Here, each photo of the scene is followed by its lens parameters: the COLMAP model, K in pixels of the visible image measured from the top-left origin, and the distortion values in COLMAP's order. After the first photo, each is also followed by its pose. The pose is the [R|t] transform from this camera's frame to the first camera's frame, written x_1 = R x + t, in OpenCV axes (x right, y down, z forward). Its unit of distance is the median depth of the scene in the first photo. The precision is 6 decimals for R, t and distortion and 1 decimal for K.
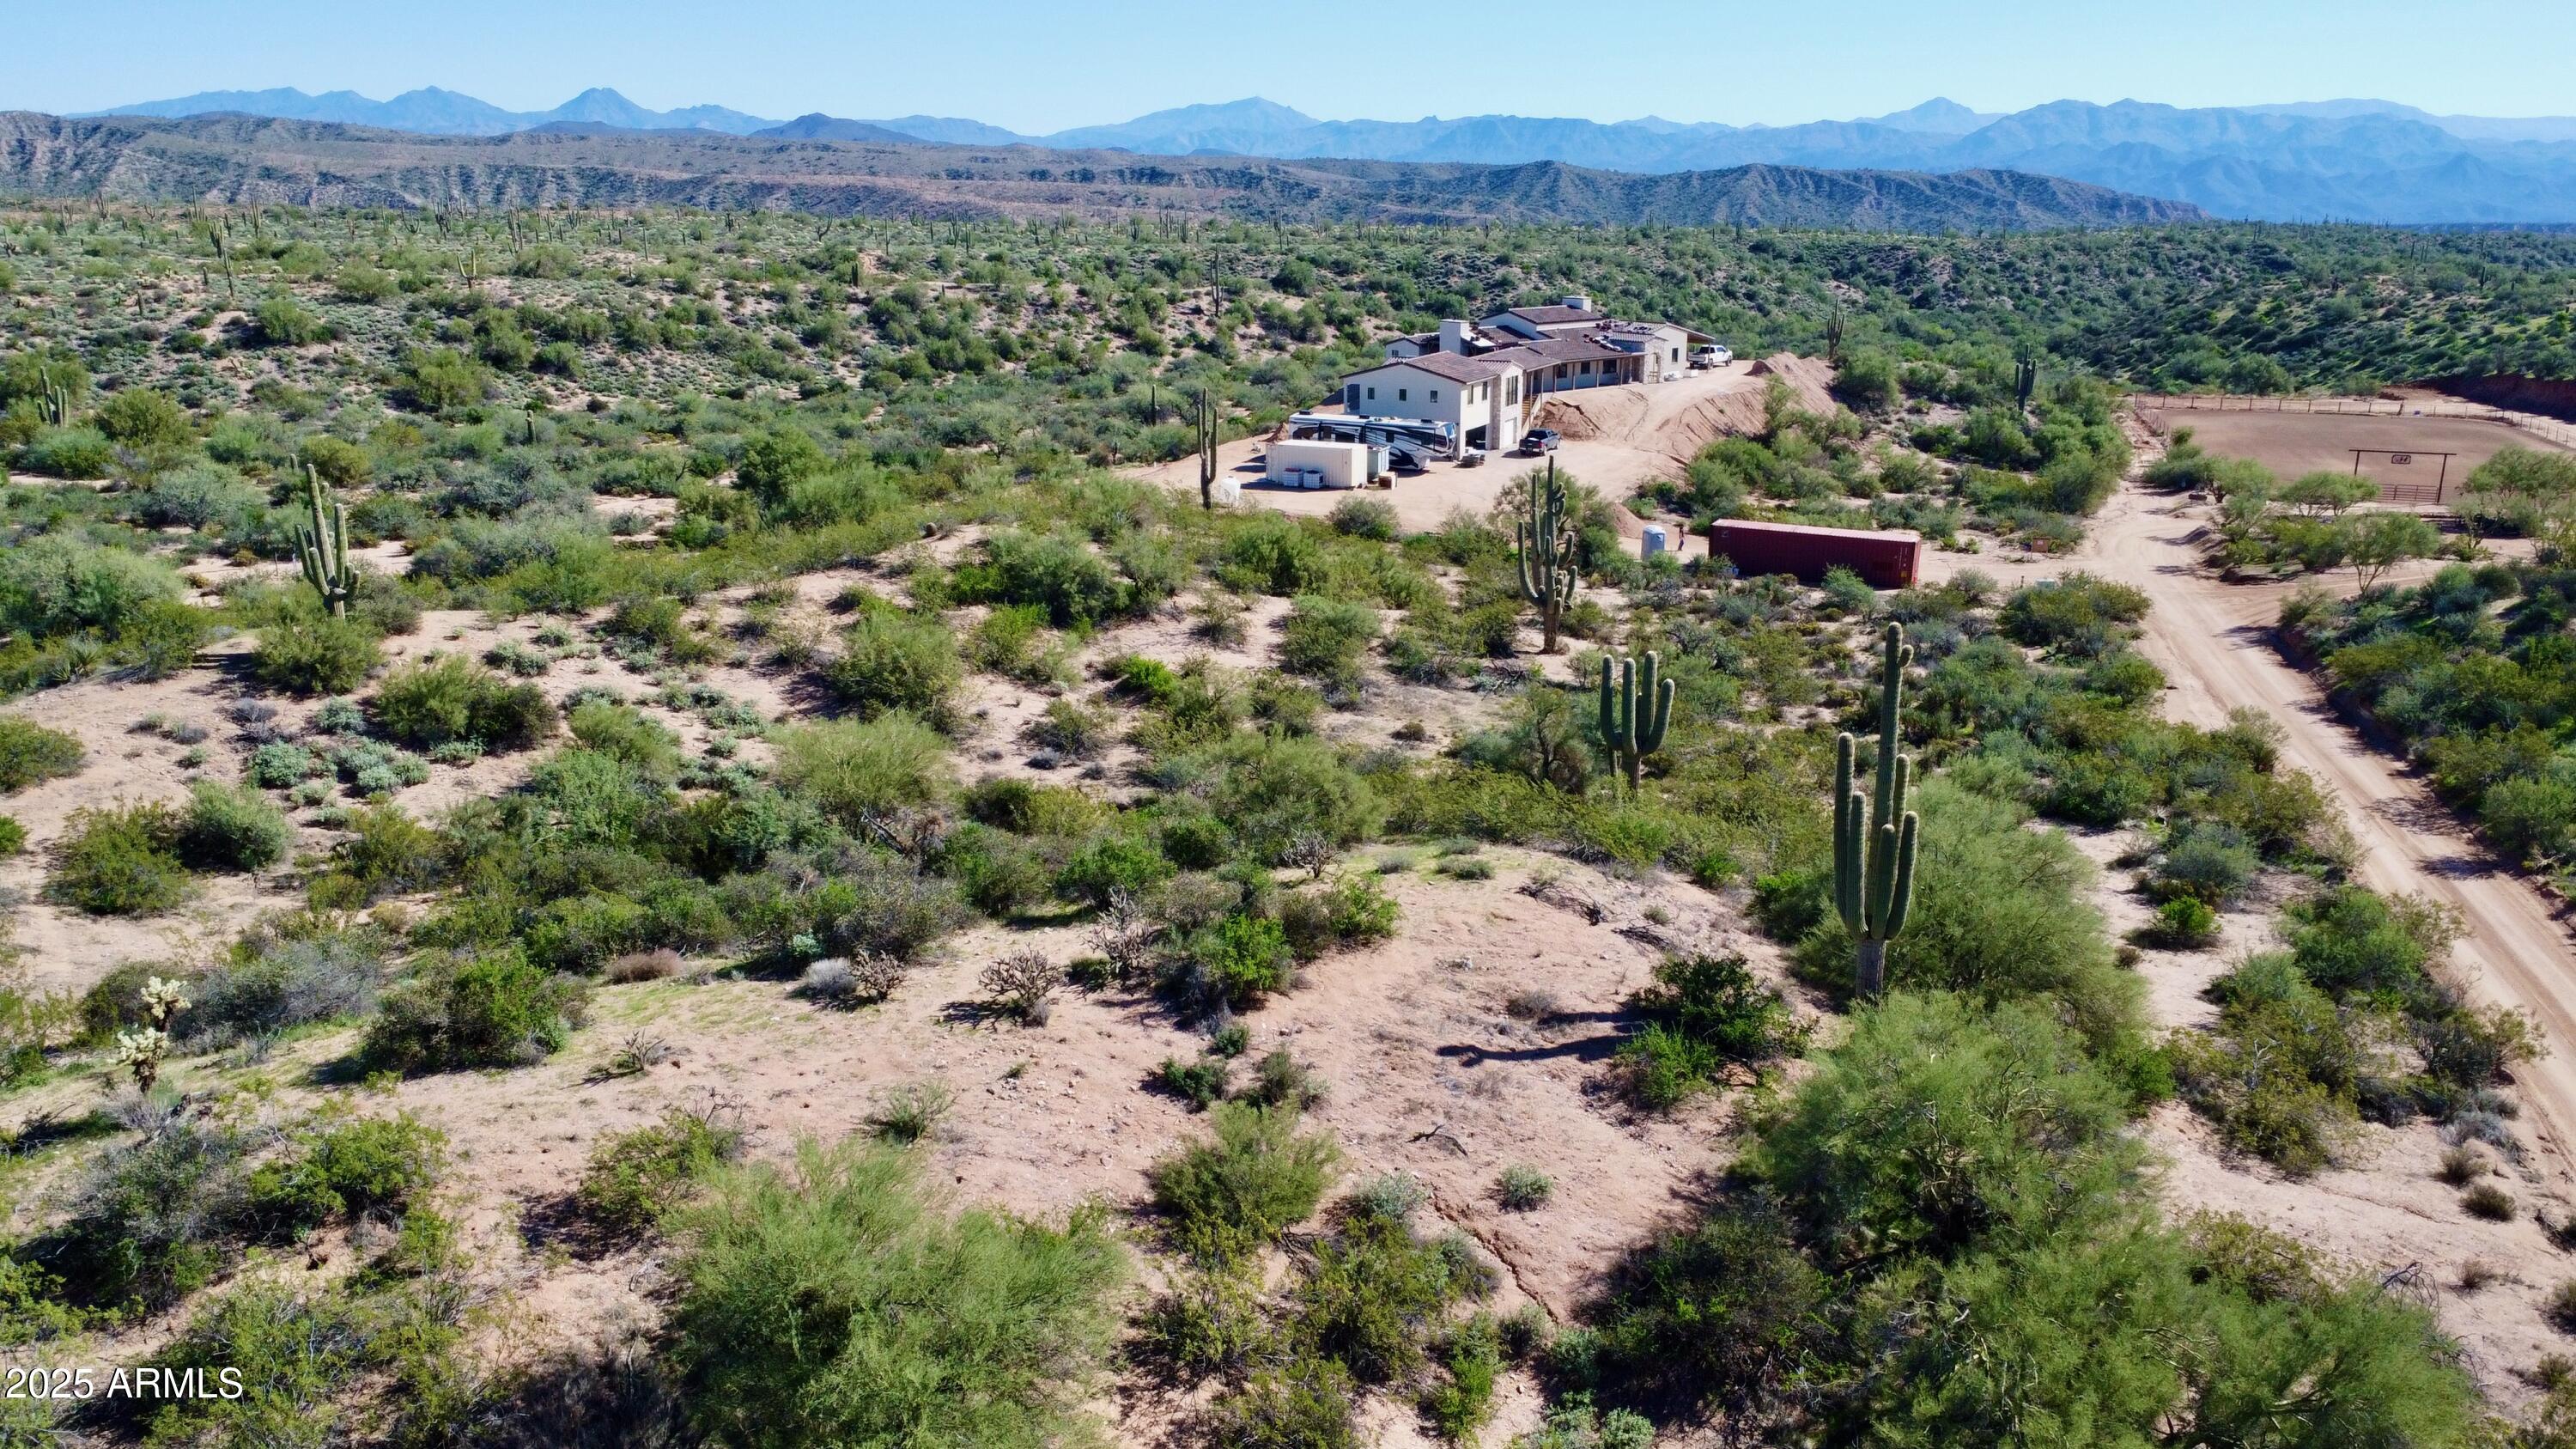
lens RADIAL K [[1924.4, 0, 1289.1], [0, 1924.4, 740.2], [0, 0, 1]] dist [0.003486, -0.004181]
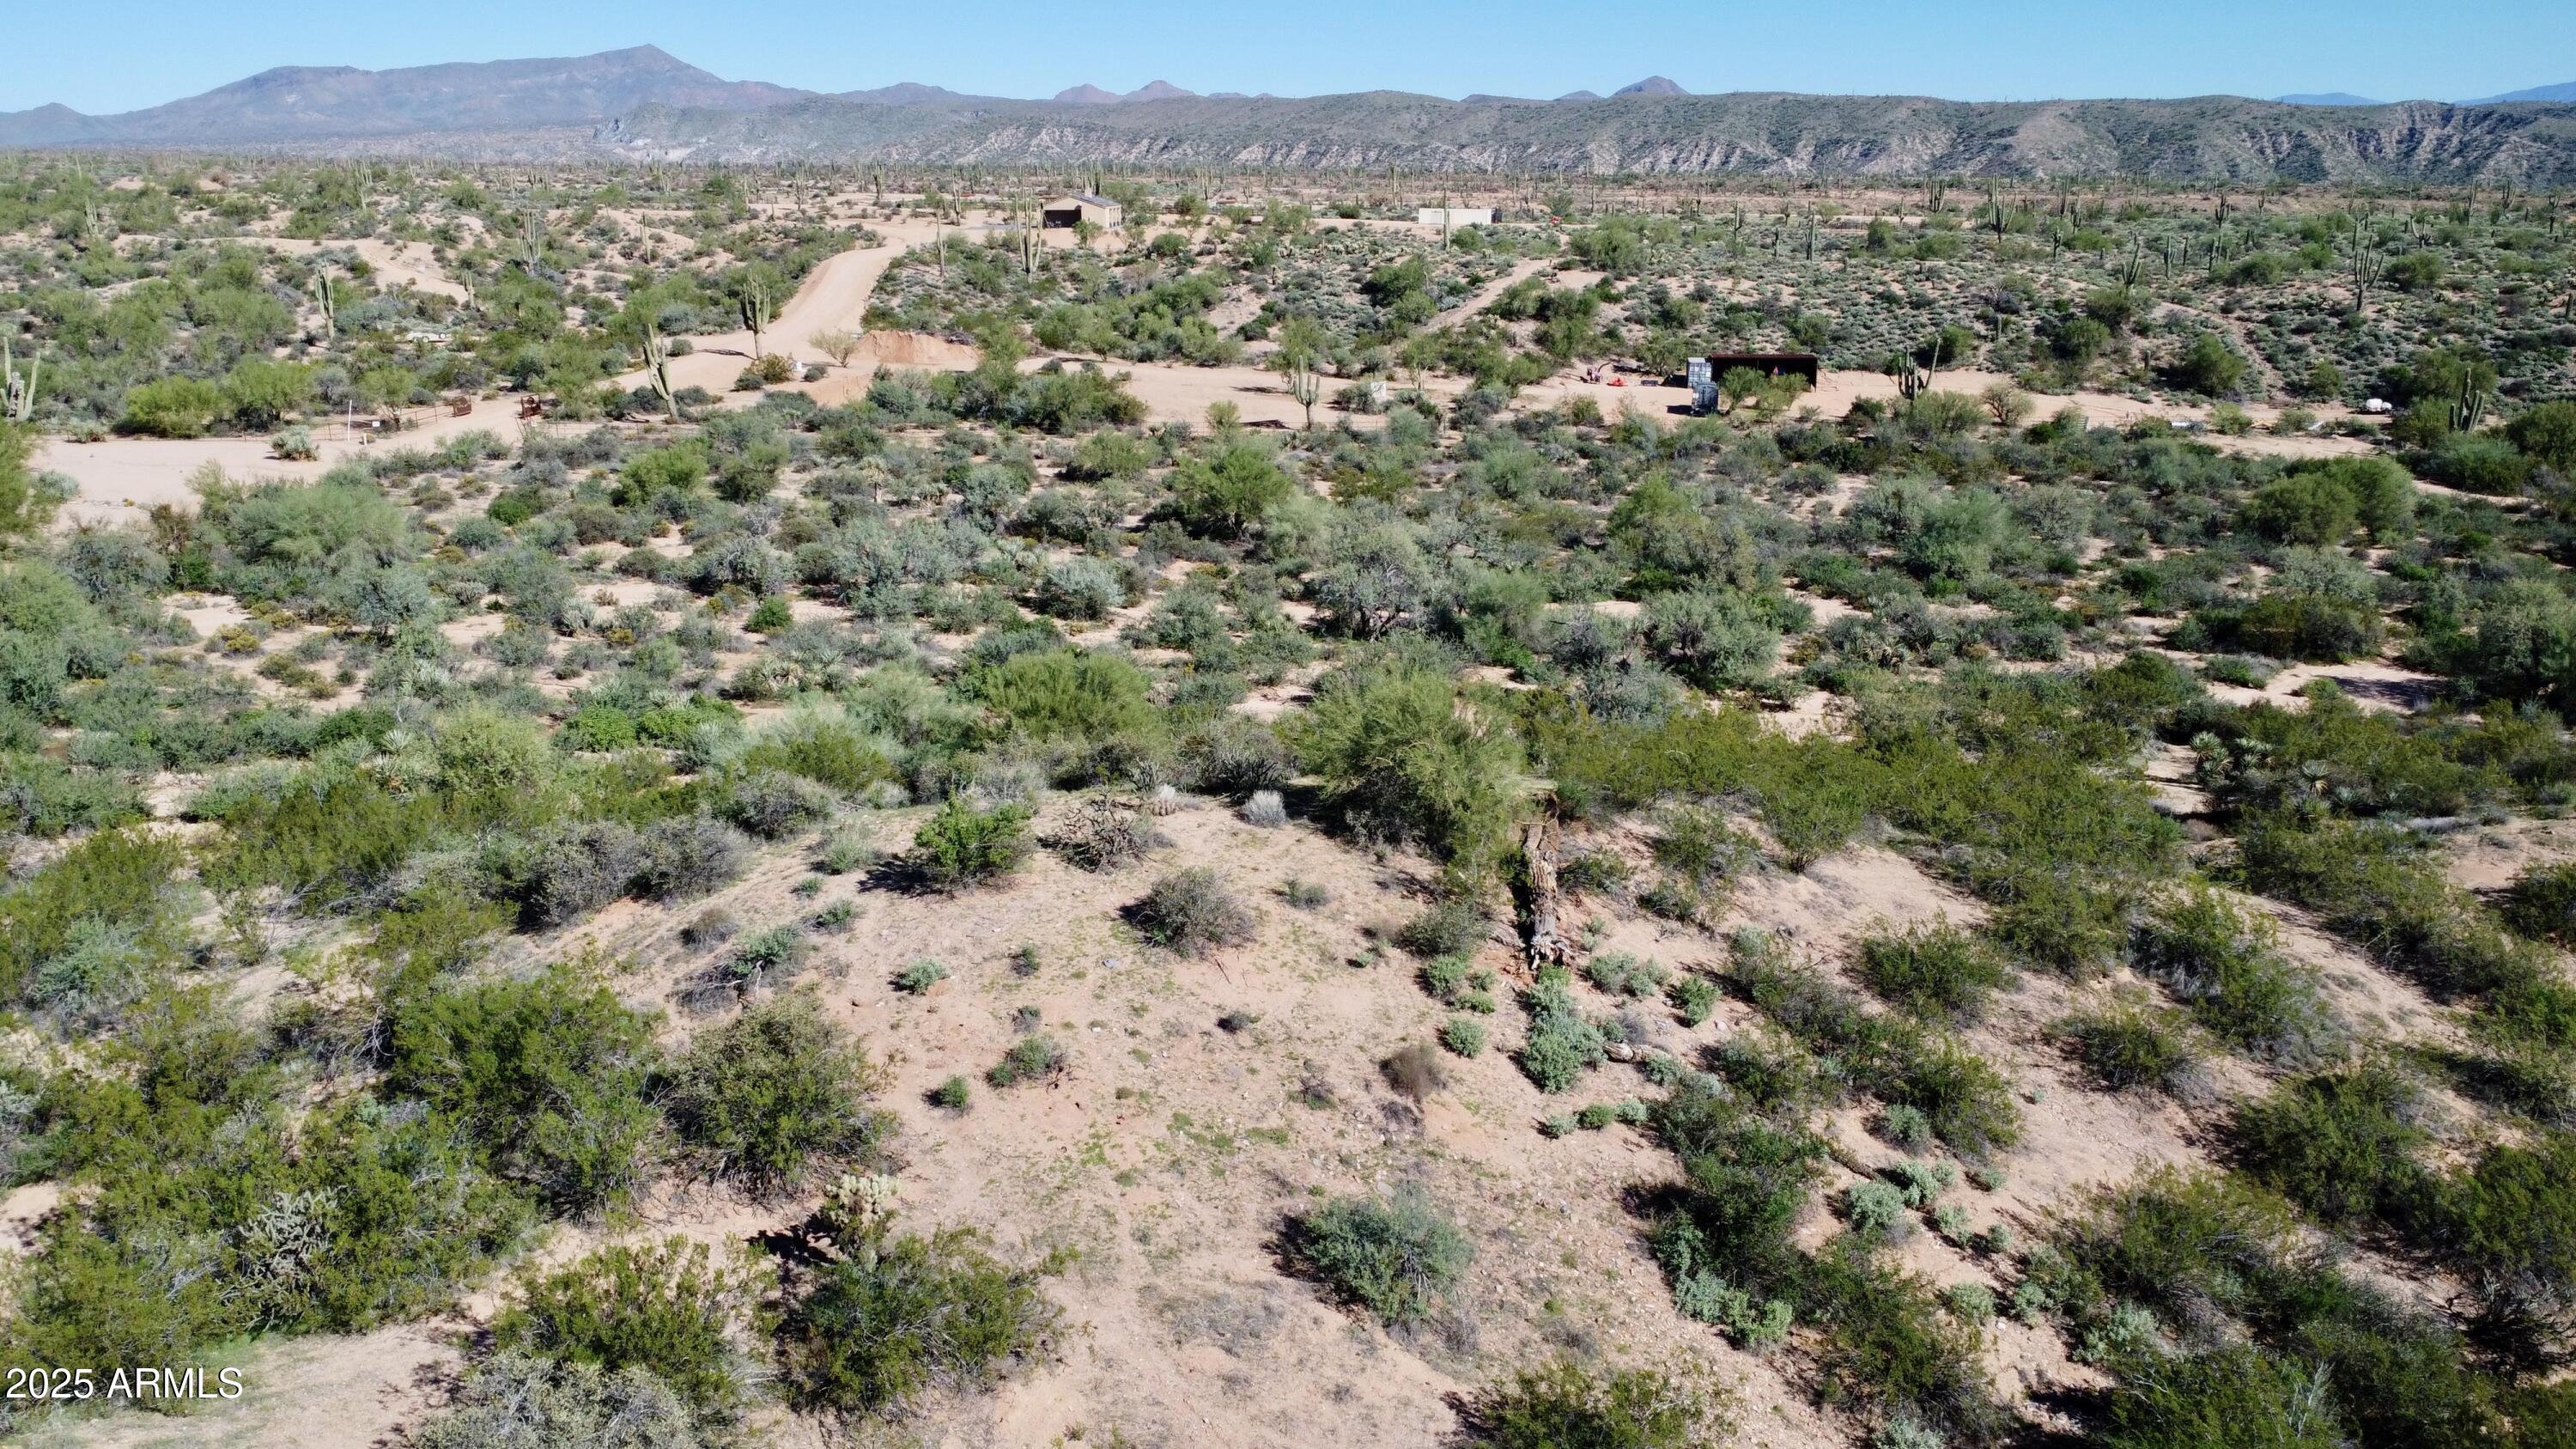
lens RADIAL K [[1924.4, 0, 1287.3], [0, 1924.4, 733.5], [0, 0, 1]] dist [0.003486, -0.004181]
pose [[0.483610, 0.243636, -0.840692, -0.059683], [-0.240957, 0.960425, 0.139724, -0.009263], [0.841464, 0.134998, 0.523177, 0.025652]]
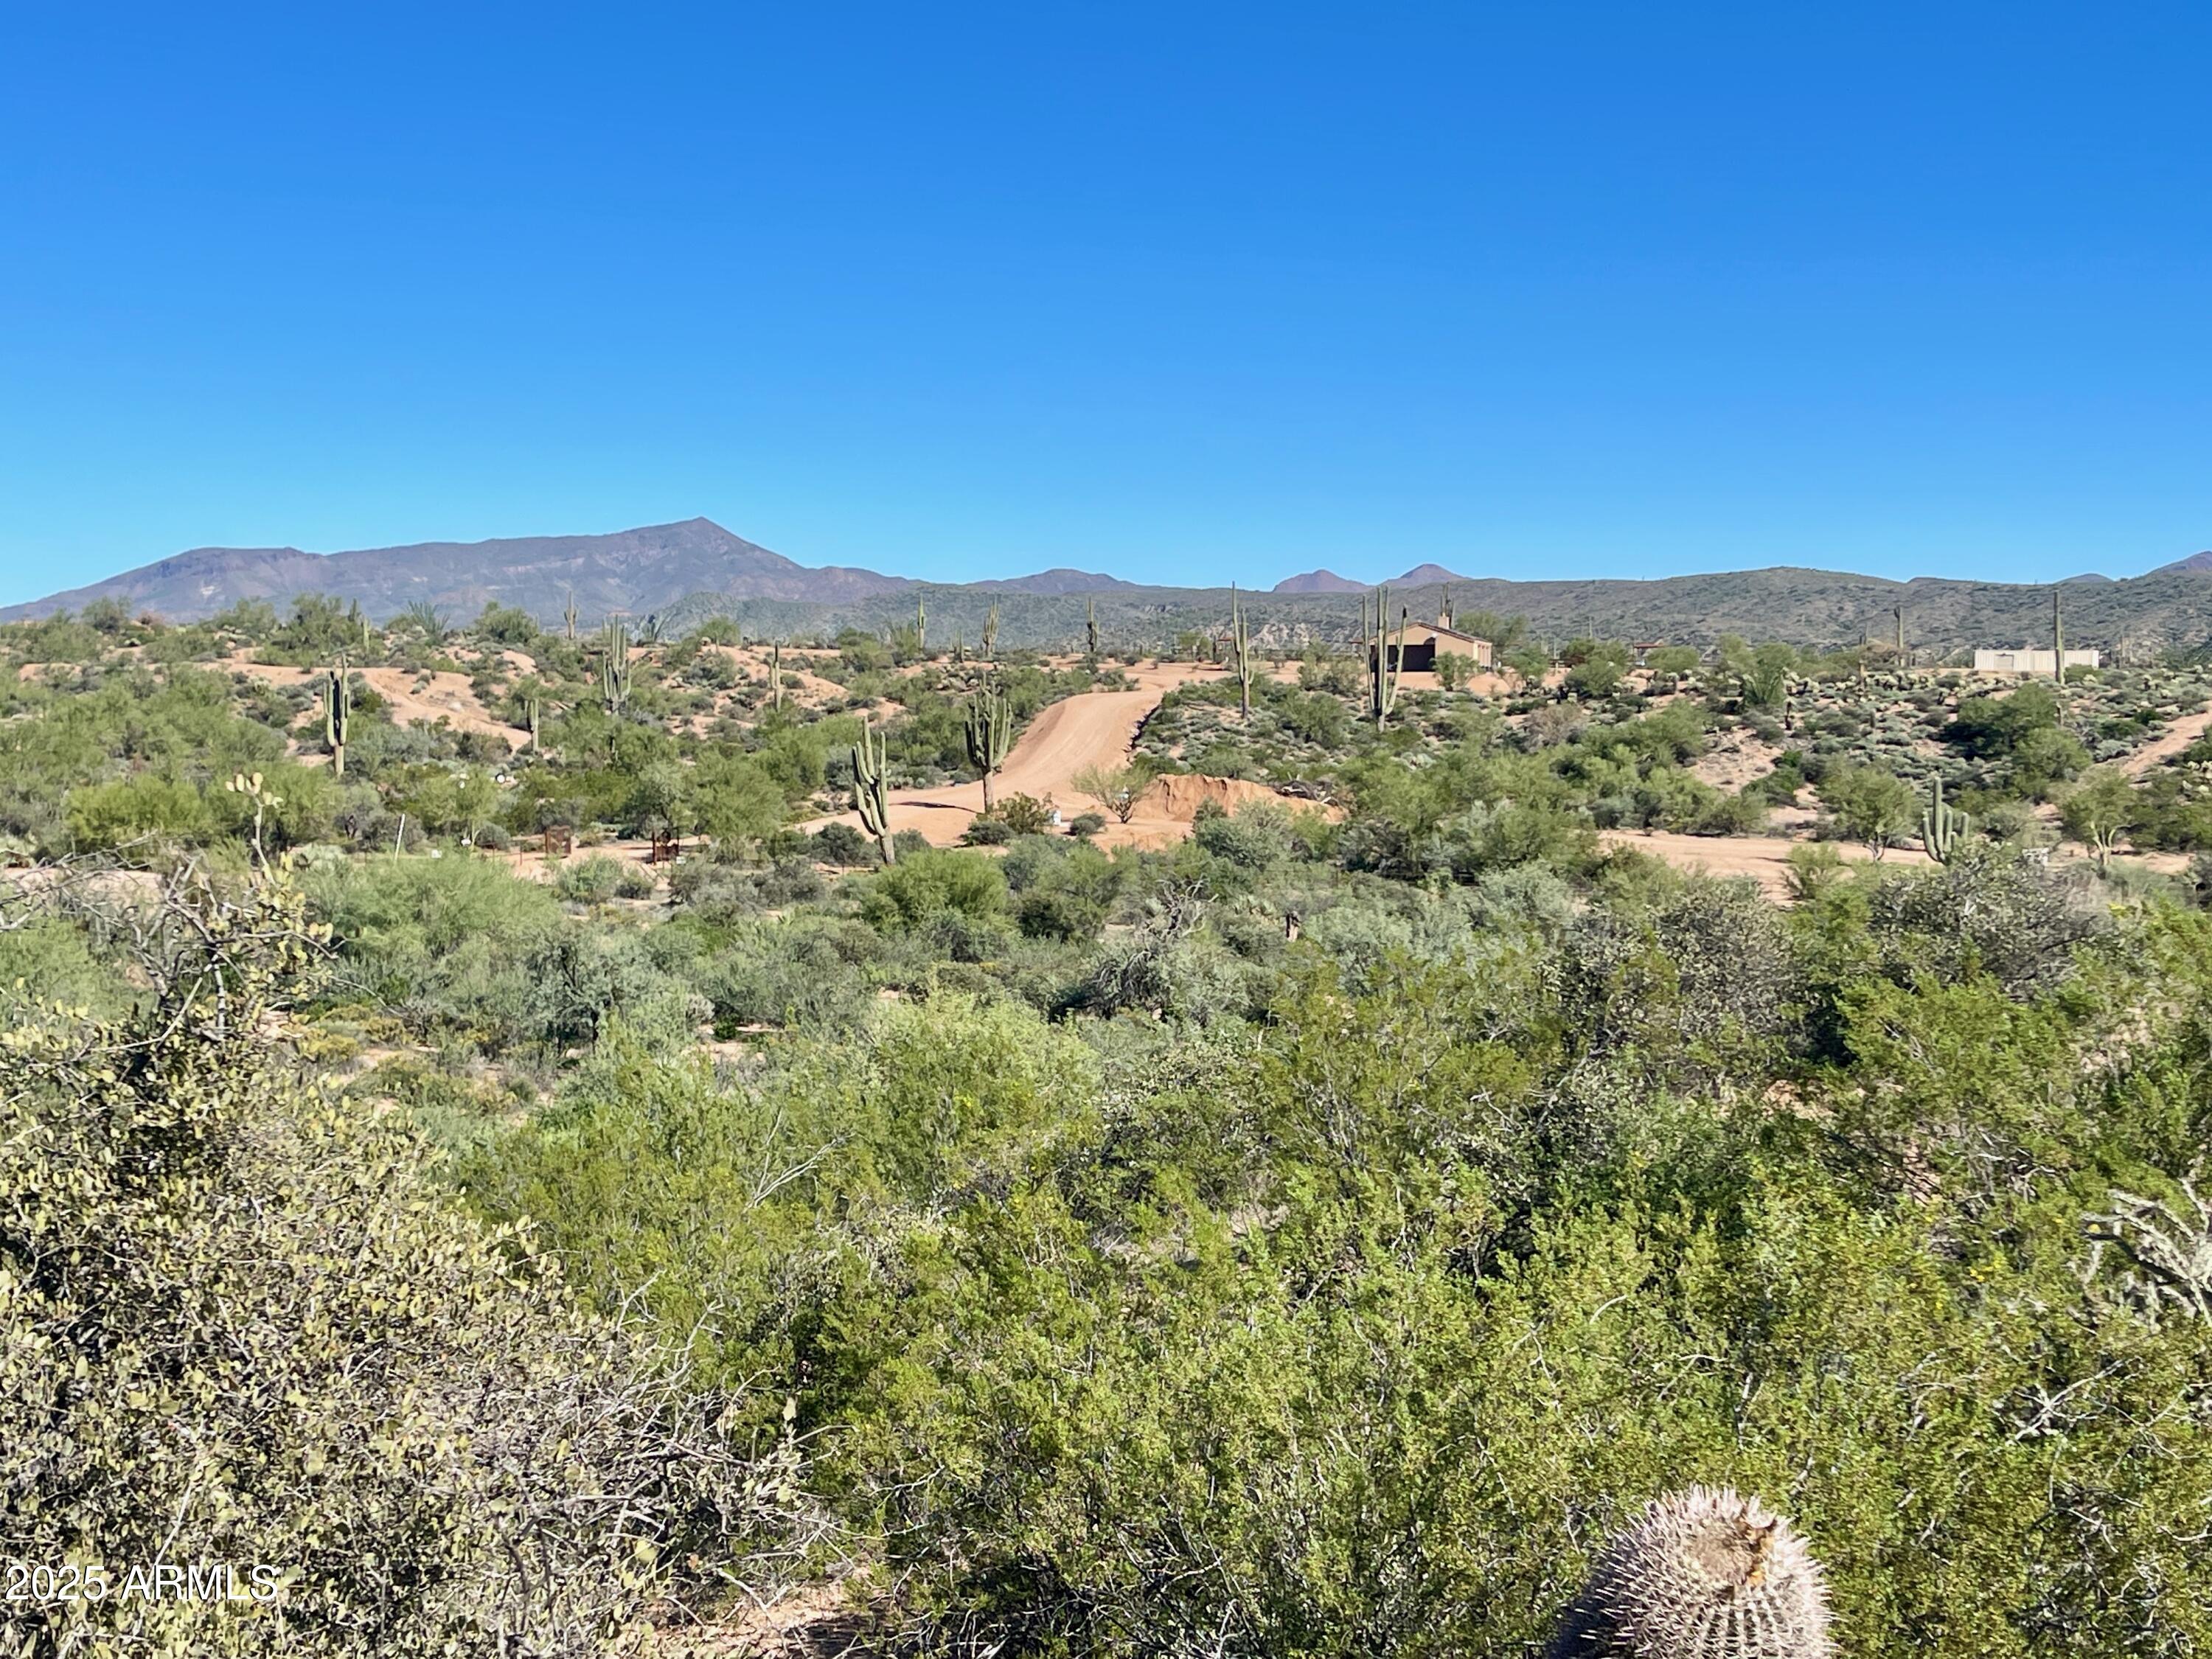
lens RADIAL K [[2995.1, 0, 1133.2], [0, 2995.1, 863.1], [0, 0, 1]] dist [0.068321, 0.000000]
pose [[0.337889, 0.051993, -0.939749, -0.129919], [-0.262337, 0.964106, -0.040983, 0.039436], [0.903886, 0.260378, 0.339400, 0.012493]]
